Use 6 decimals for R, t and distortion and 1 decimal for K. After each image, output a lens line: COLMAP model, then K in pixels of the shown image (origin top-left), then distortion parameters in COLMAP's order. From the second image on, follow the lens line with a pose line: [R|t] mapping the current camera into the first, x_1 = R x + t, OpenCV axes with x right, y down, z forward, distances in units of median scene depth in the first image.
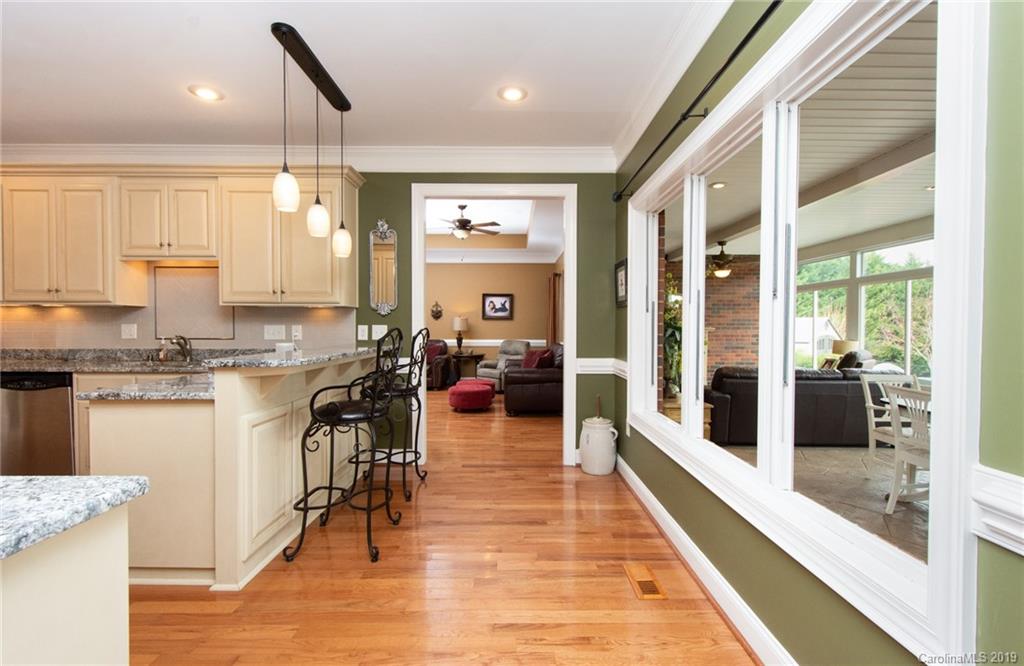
lens RADIAL K [[458.3, 0, 512.3], [0, 458.3, 335.1], [0, 0, 1]] dist [-0.001173, -0.000335]
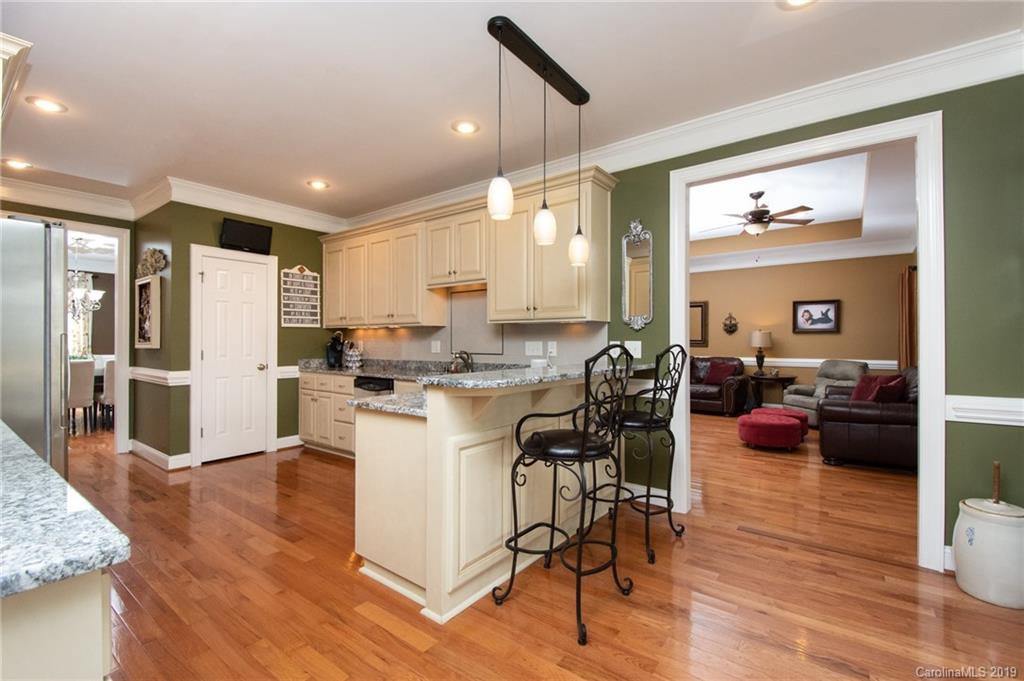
lens RADIAL K [[443.7, 0, 512.5], [0, 443.7, 338.6], [0, 0, 1]] dist [0.027910, -0.021890]
pose [[0.796436, -0.006277, -0.604690, 0.042420], [-0.009648, 0.999687, -0.023085, -0.004936], [0.604646, 0.024220, 0.796126, 0.187121]]
